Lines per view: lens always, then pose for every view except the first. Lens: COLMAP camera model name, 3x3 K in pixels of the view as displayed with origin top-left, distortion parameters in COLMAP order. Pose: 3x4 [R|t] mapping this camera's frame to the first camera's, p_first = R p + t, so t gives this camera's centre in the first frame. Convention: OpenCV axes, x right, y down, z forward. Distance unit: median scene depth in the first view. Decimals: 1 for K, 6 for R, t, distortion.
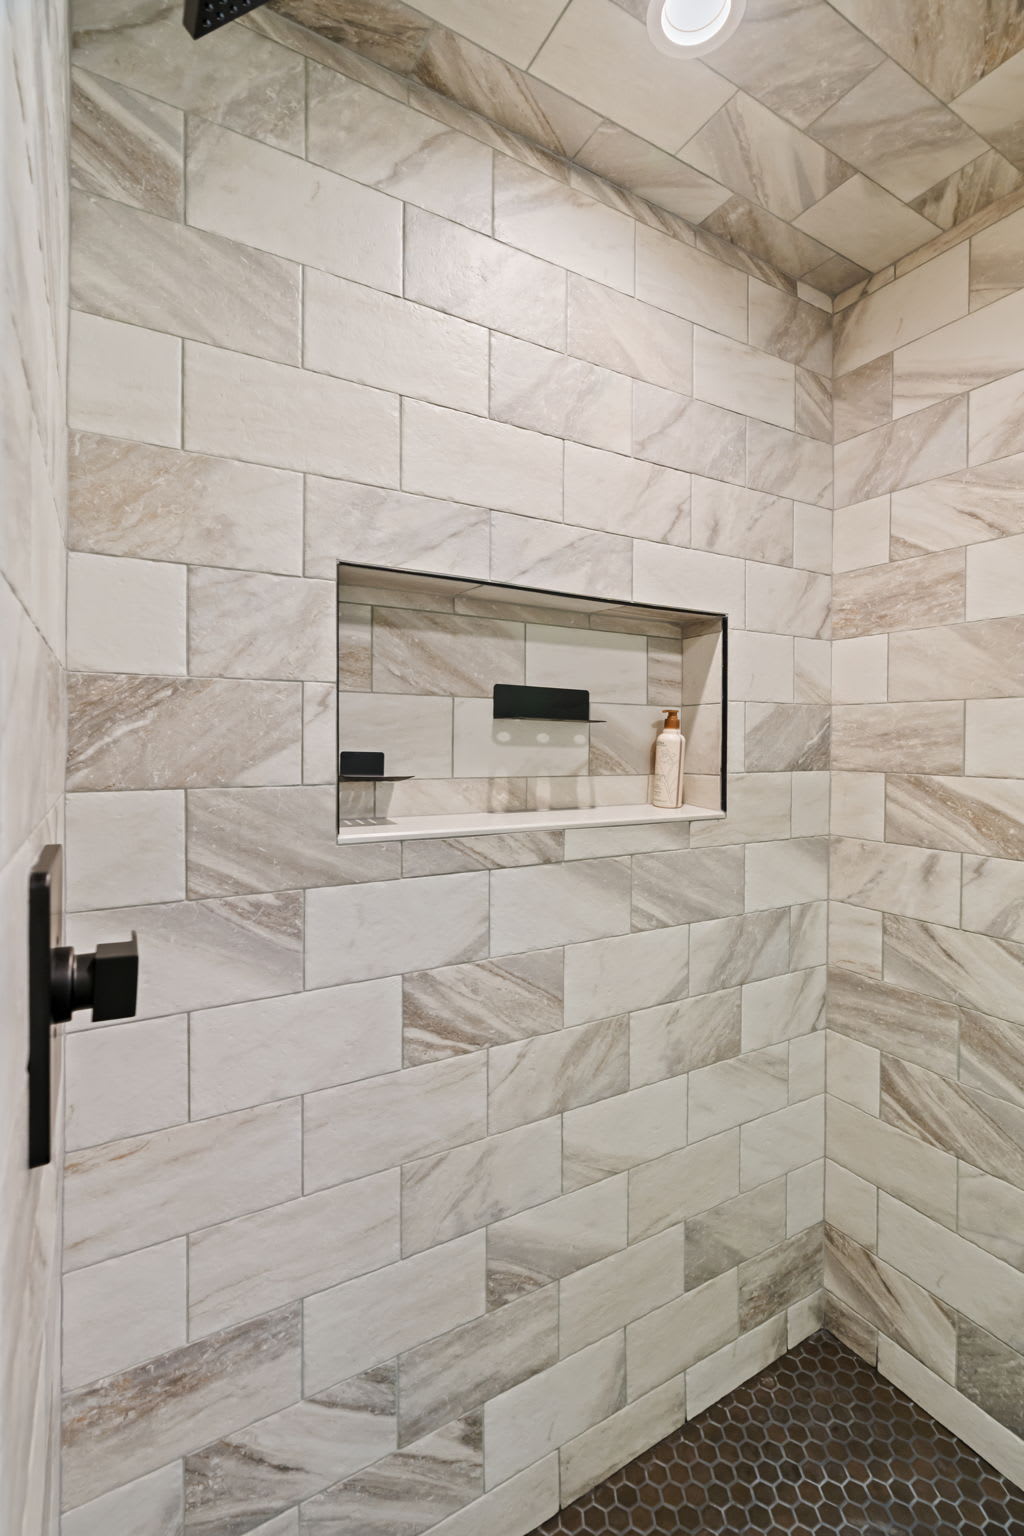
lens RADIAL K [[695.6, 0, 513.3], [0, 695.6, 754.7], [0, 0, 1]] dist [-0.004977, 0.002696]
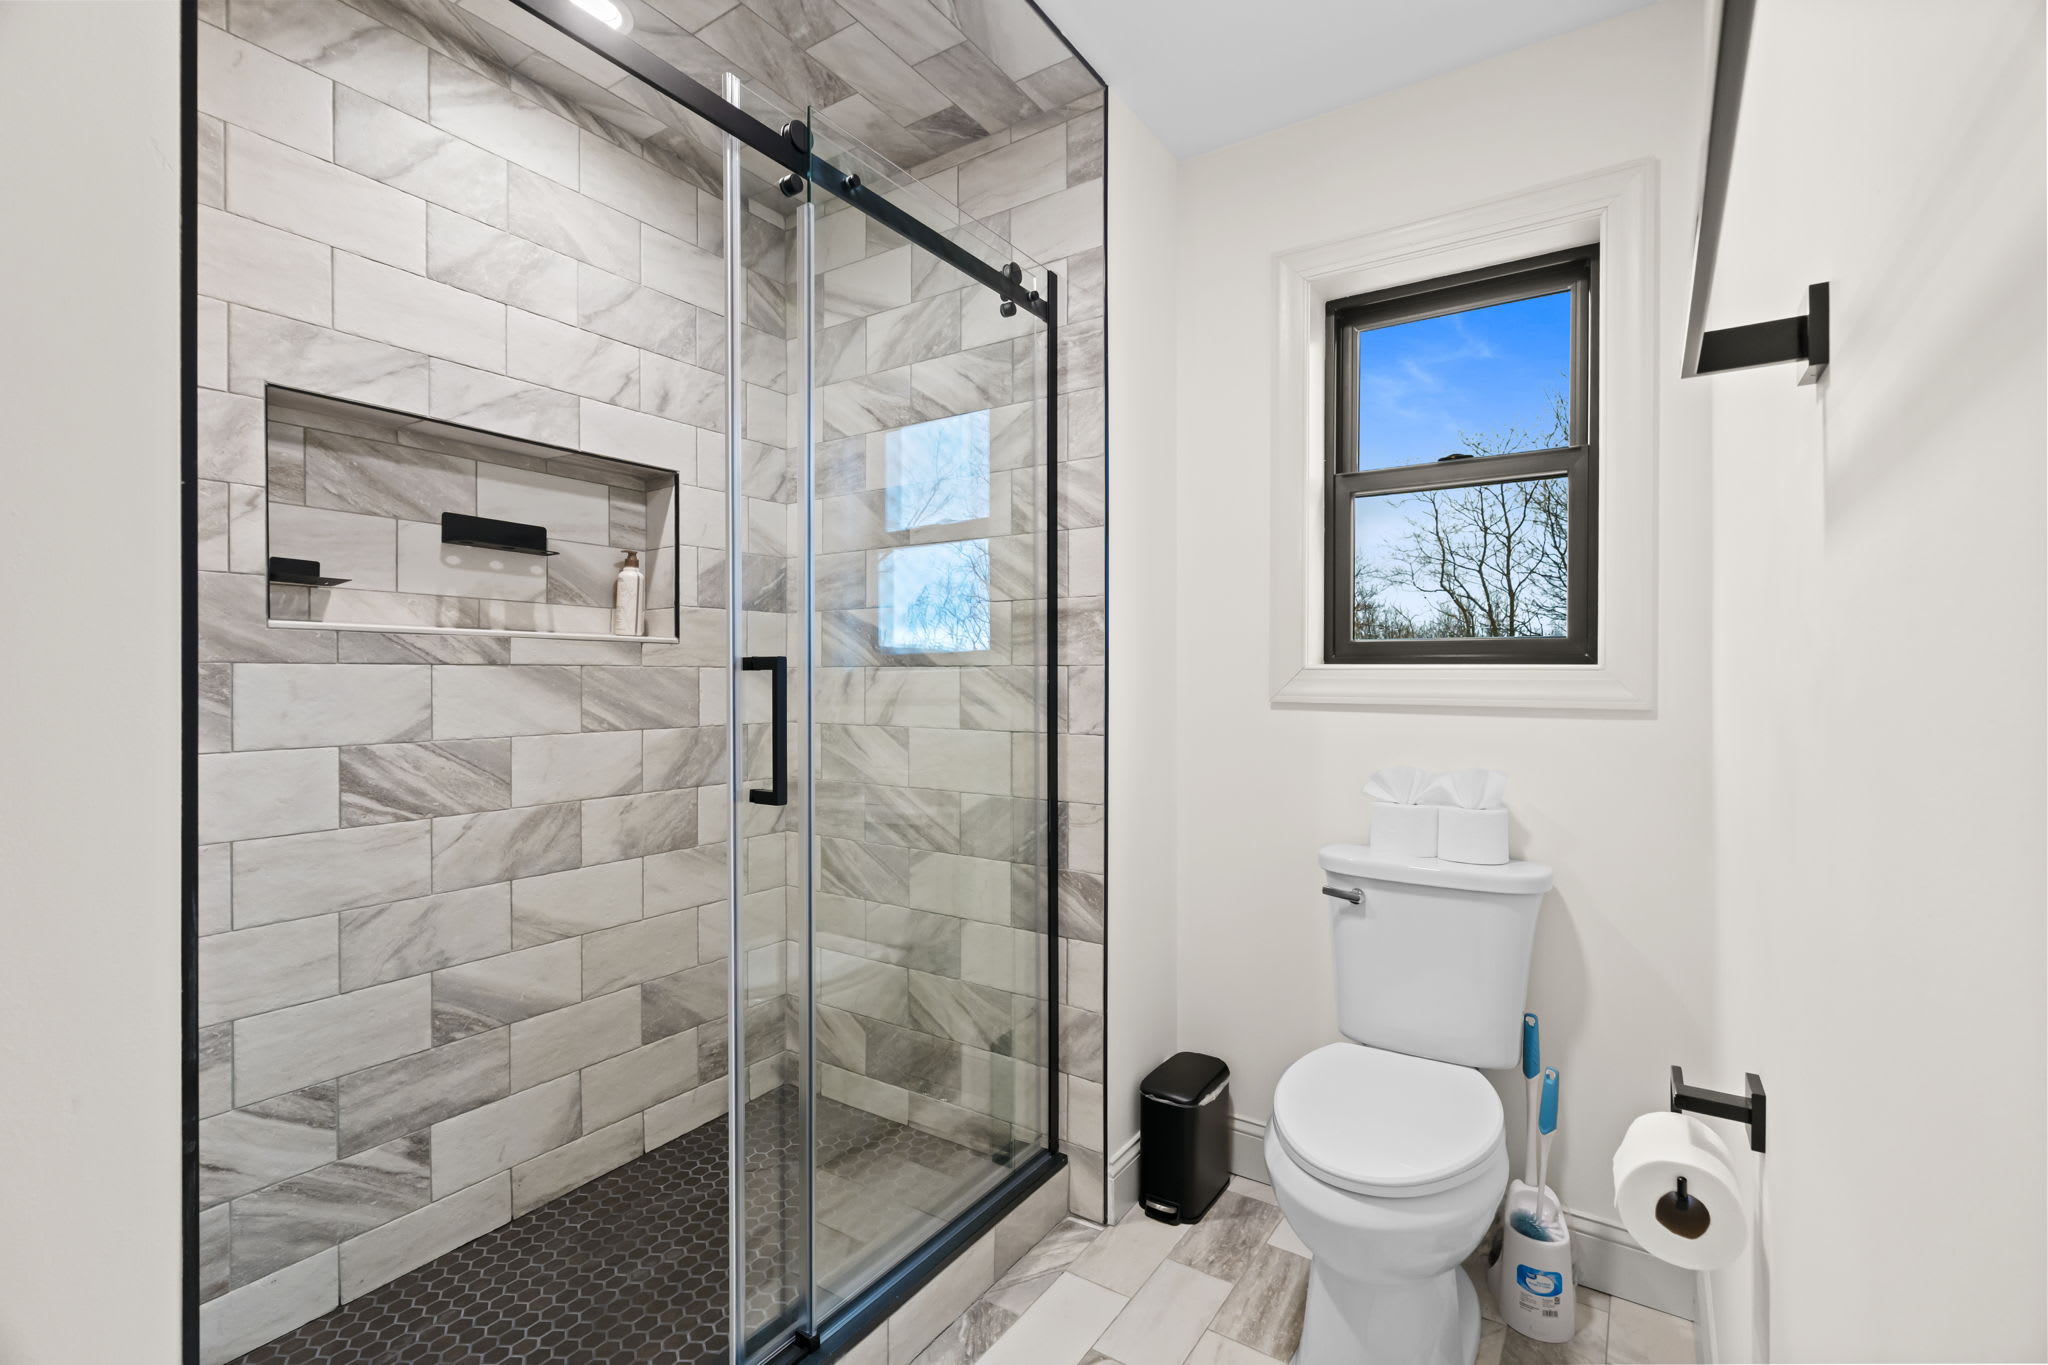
lens RADIAL K [[927.5, 0, 1027.1], [0, 927.5, 686.5], [0, 0, 1]] dist [-0.004977, 0.002696]
pose [[0.900753, -0.012657, 0.434147, 0.178076], [0.020745, 0.999688, -0.013896, 0.229347], [-0.433836, 0.021523, 0.900735, -0.771633]]
